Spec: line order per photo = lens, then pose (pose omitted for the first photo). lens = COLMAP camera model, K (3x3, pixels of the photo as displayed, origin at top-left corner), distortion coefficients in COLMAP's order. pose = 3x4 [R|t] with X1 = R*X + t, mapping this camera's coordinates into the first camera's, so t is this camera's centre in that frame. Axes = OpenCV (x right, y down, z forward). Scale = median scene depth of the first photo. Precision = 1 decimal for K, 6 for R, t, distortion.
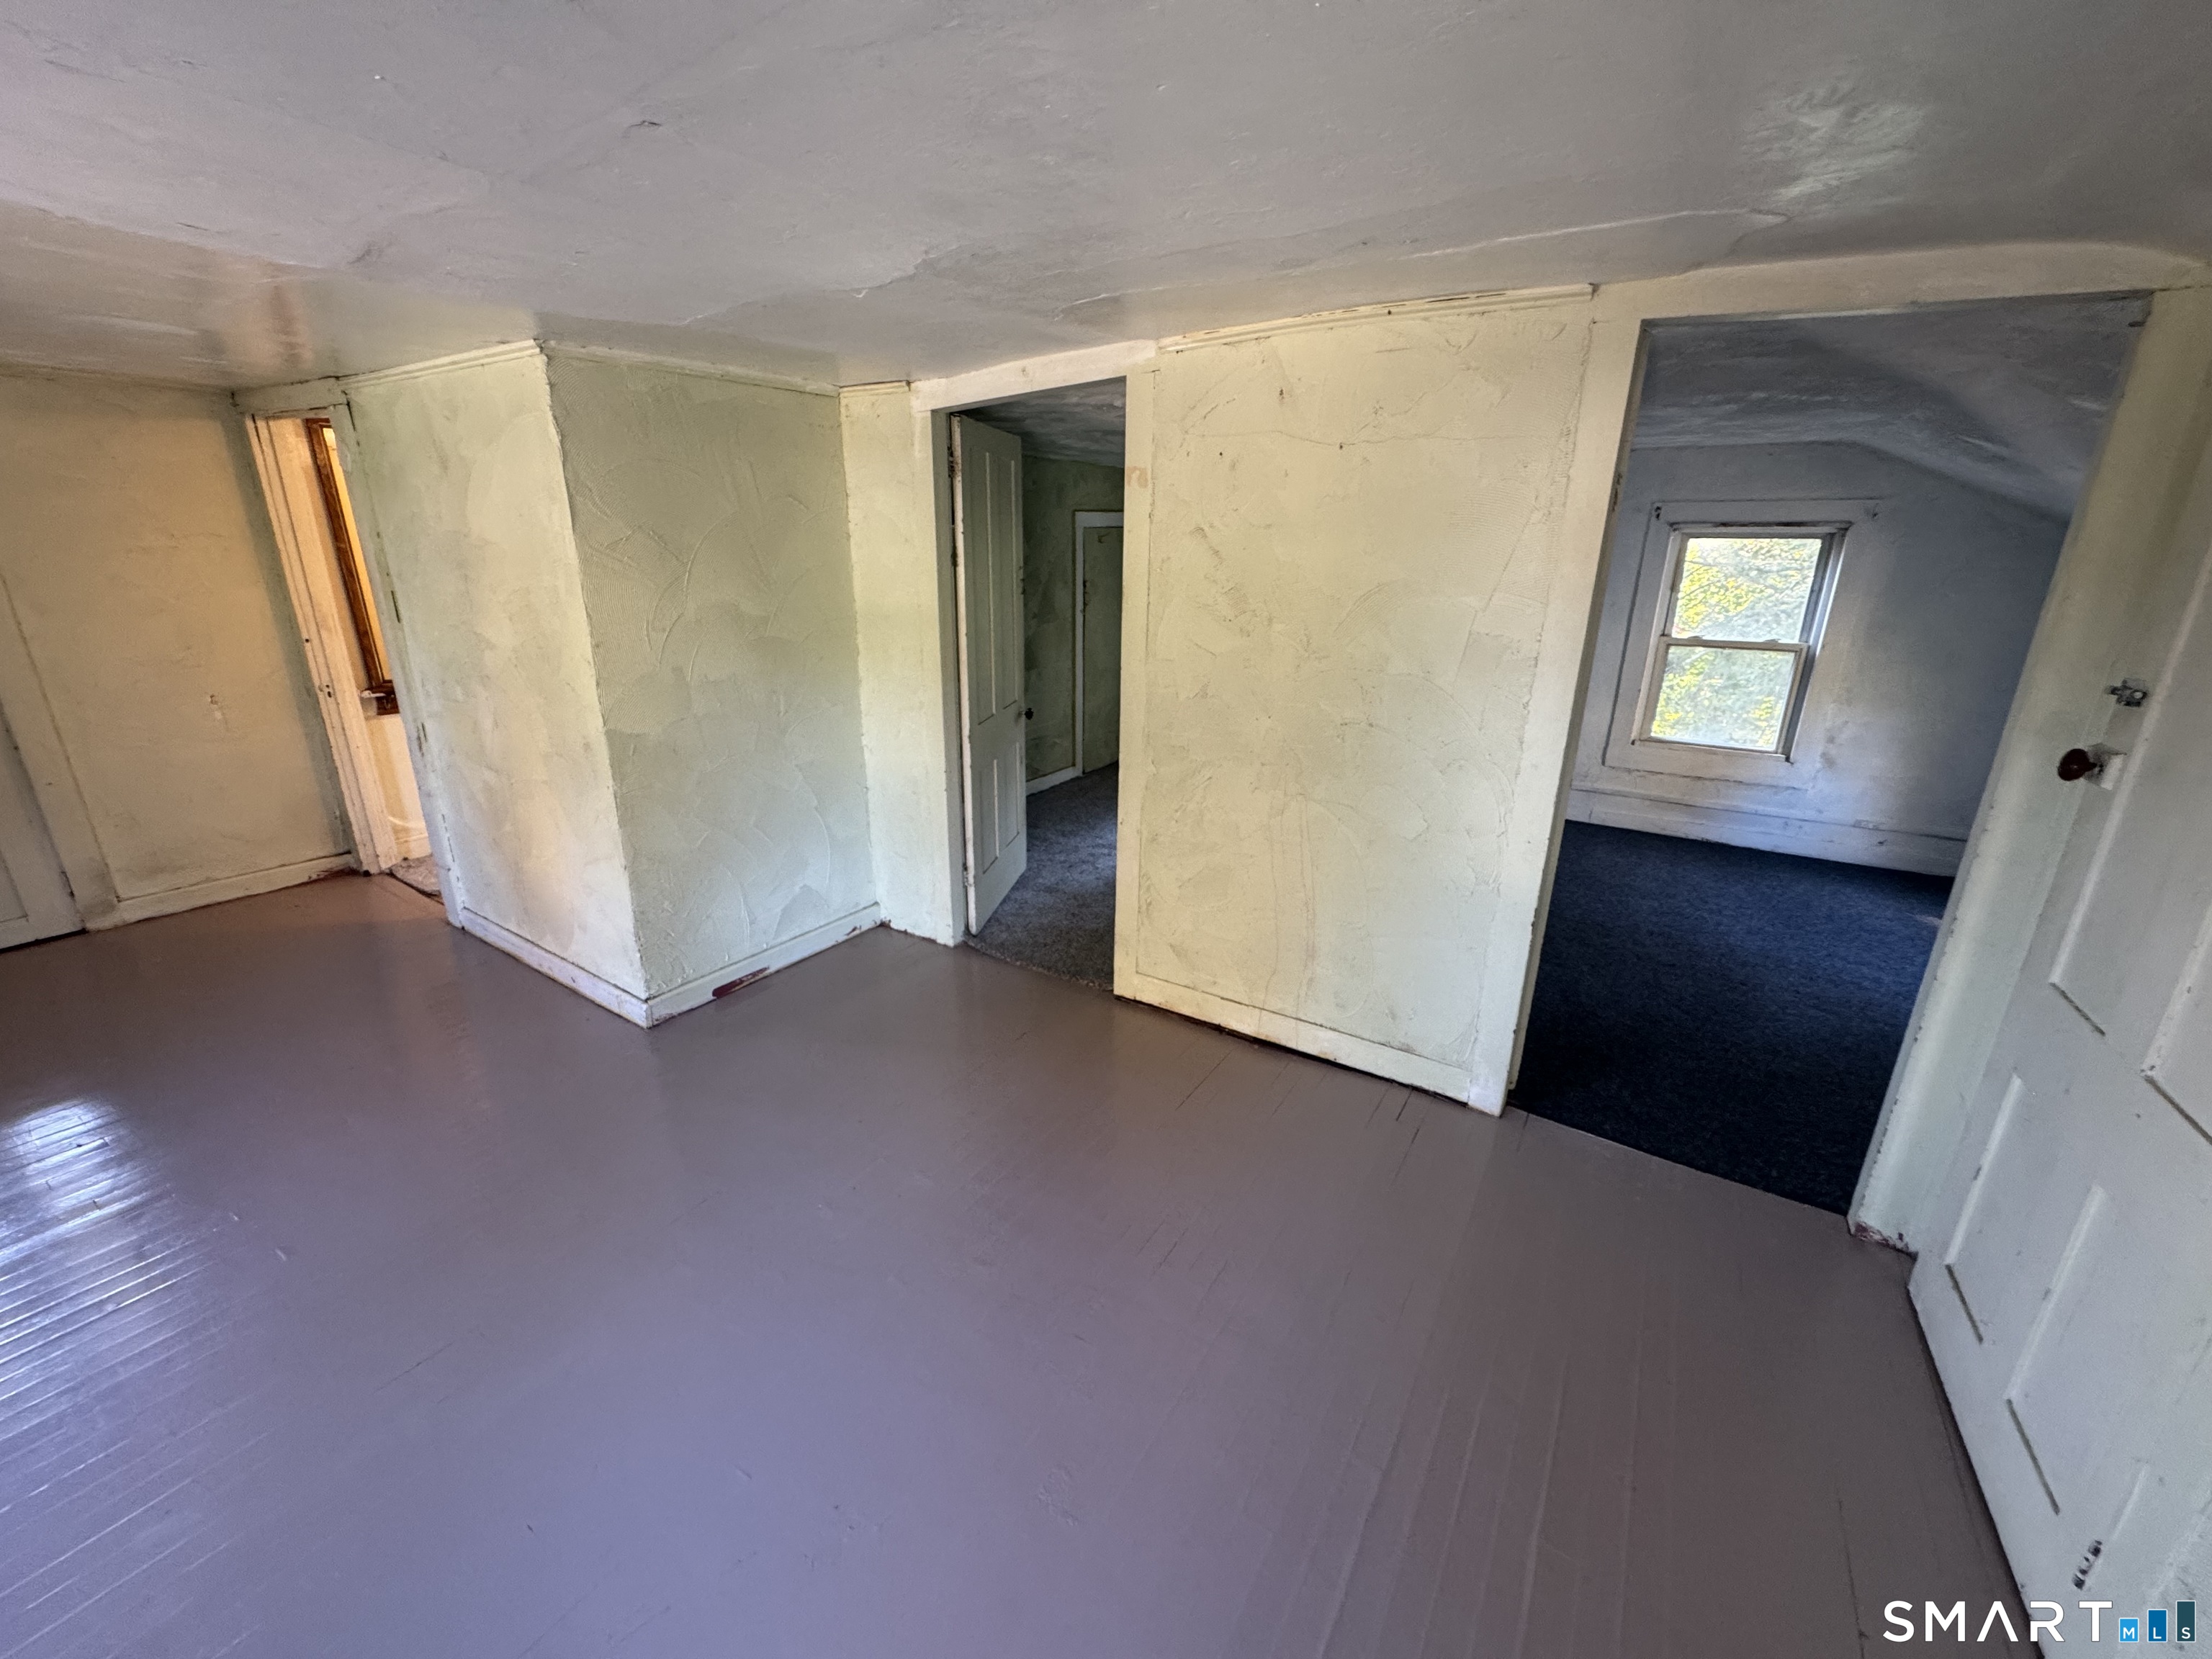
lens RADIAL K [[881.3, 0, 1099.1], [0, 881.3, 827.0], [0, 0, 1]] dist [-0.002410, 0.000595]
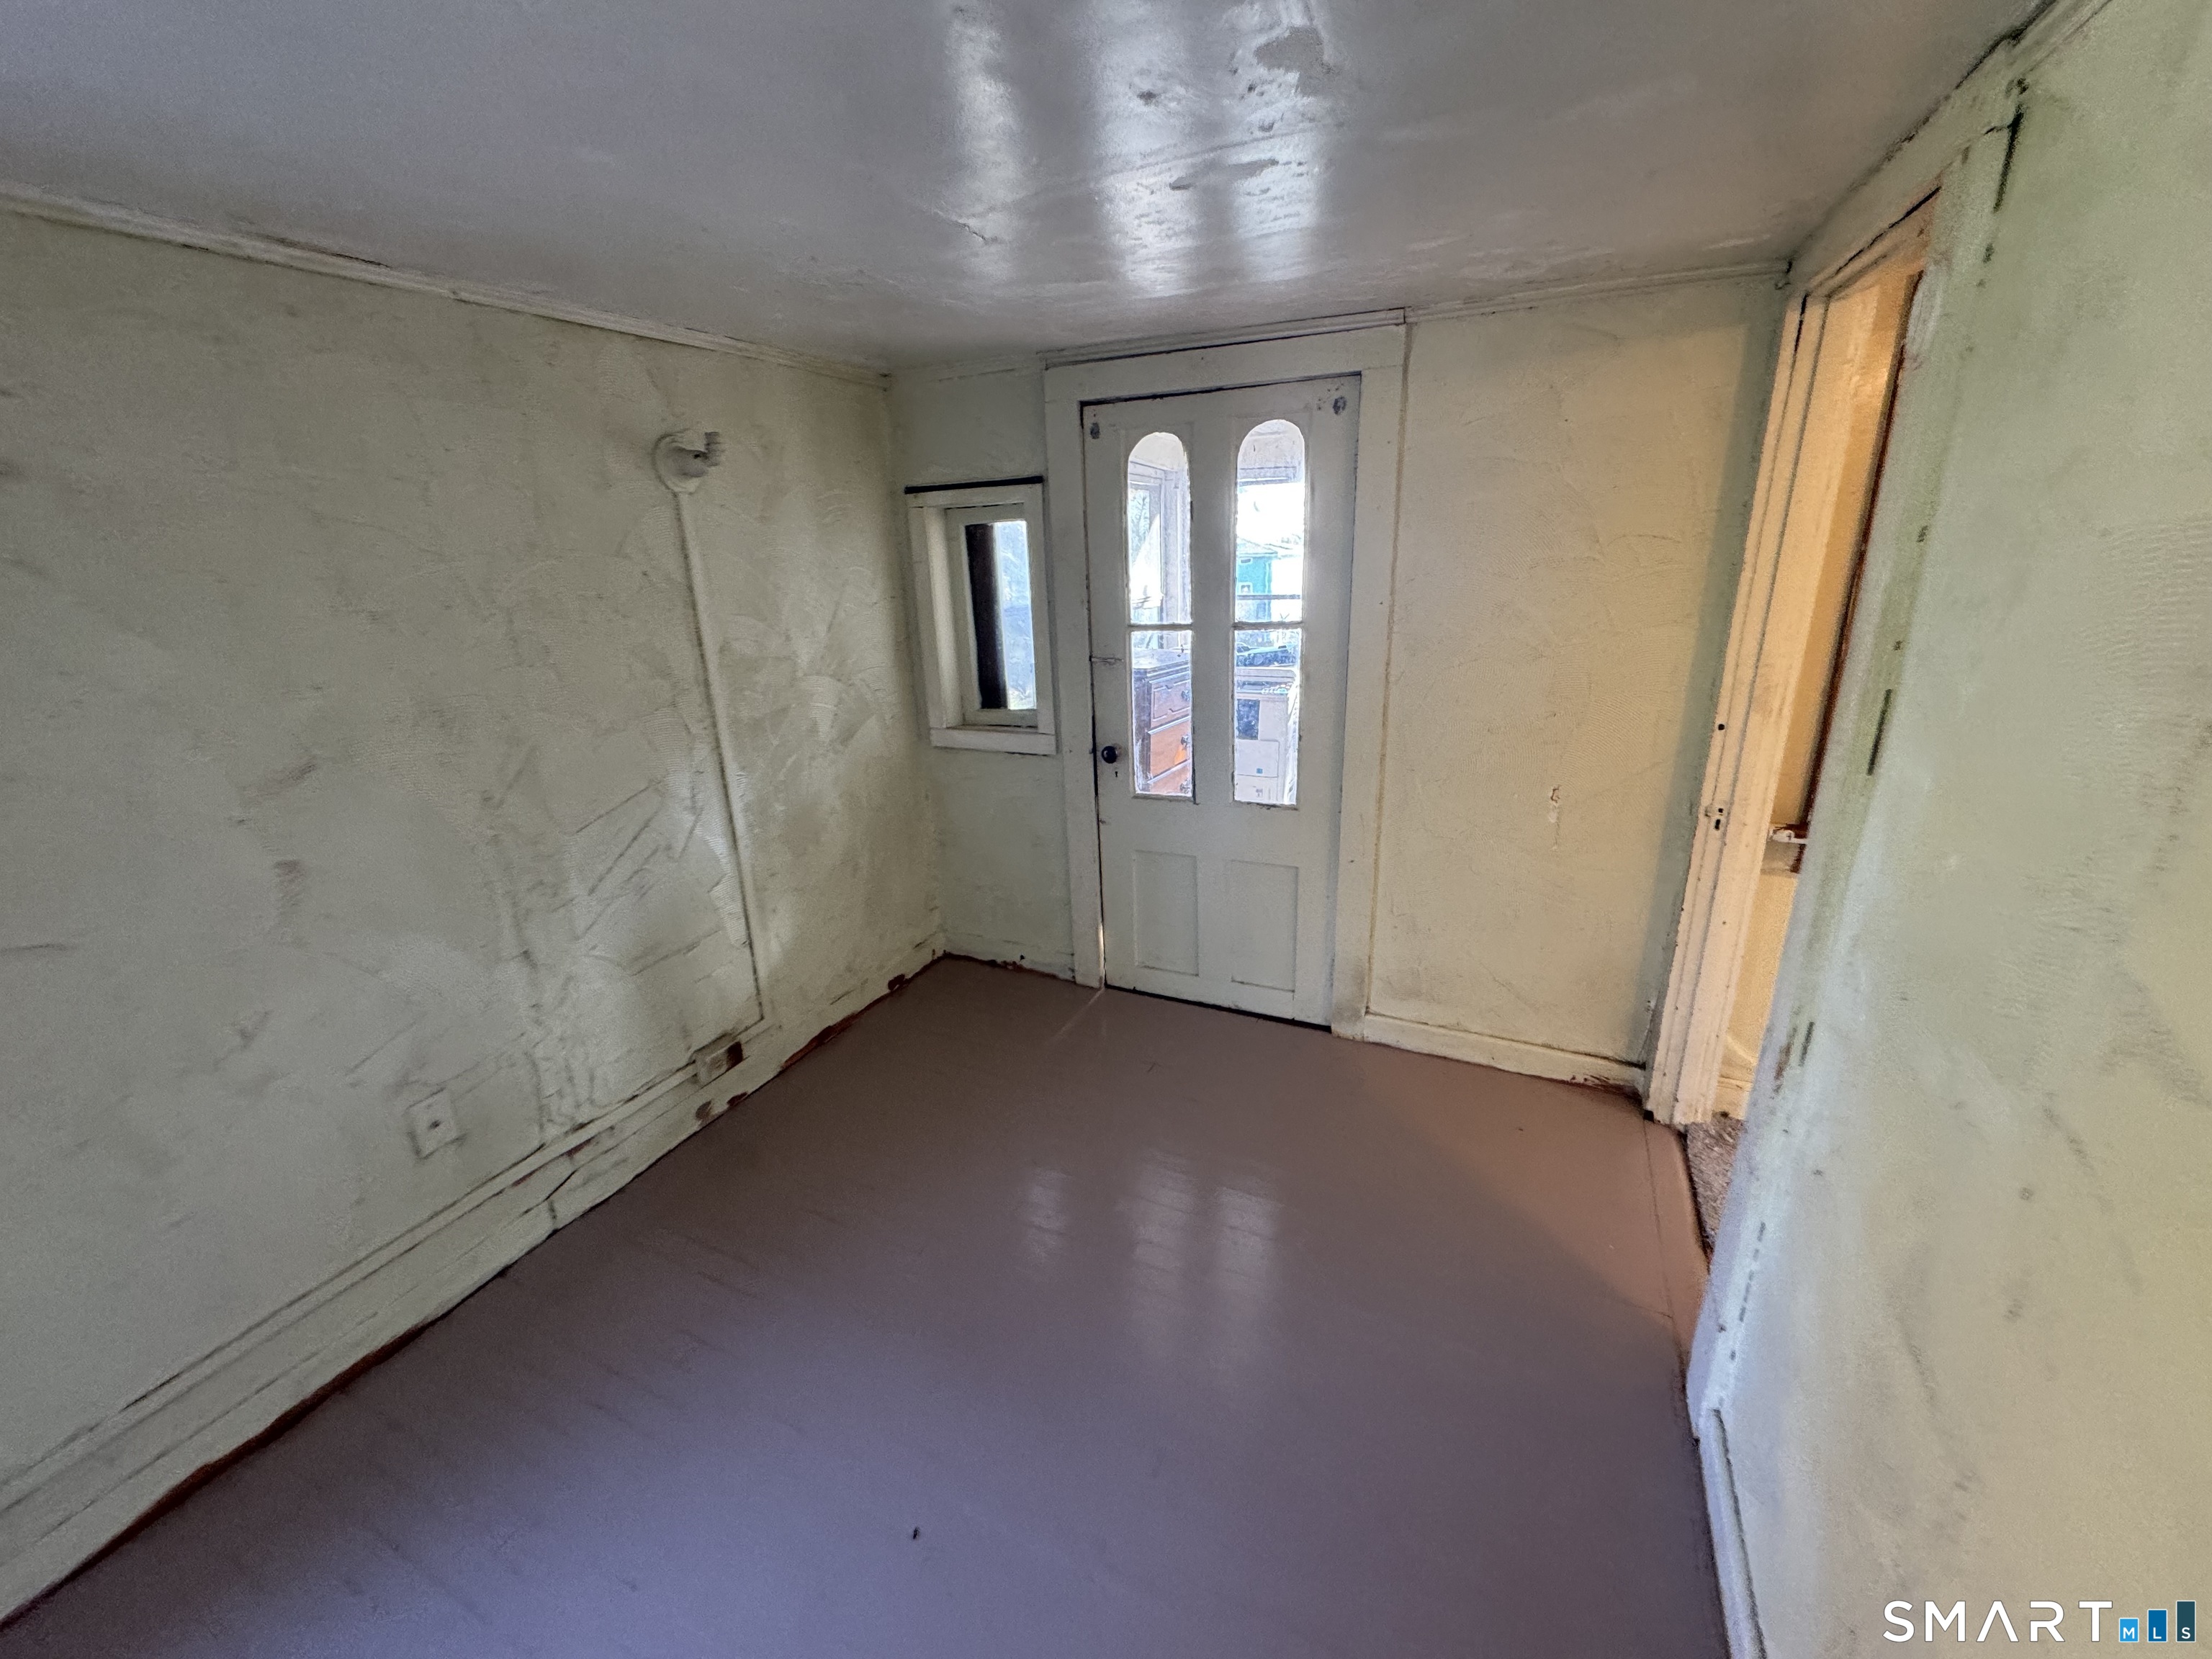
lens RADIAL K [[881.3, 0, 1104.9], [0, 881.3, 826.0], [0, 0, 1]] dist [-0.002410, 0.000595]
pose [[0.136464, 0.284912, -0.948790, -0.411321], [-0.272021, 0.931712, 0.240659, -0.180290], [0.952566, 0.225249, 0.204648, 0.531723]]
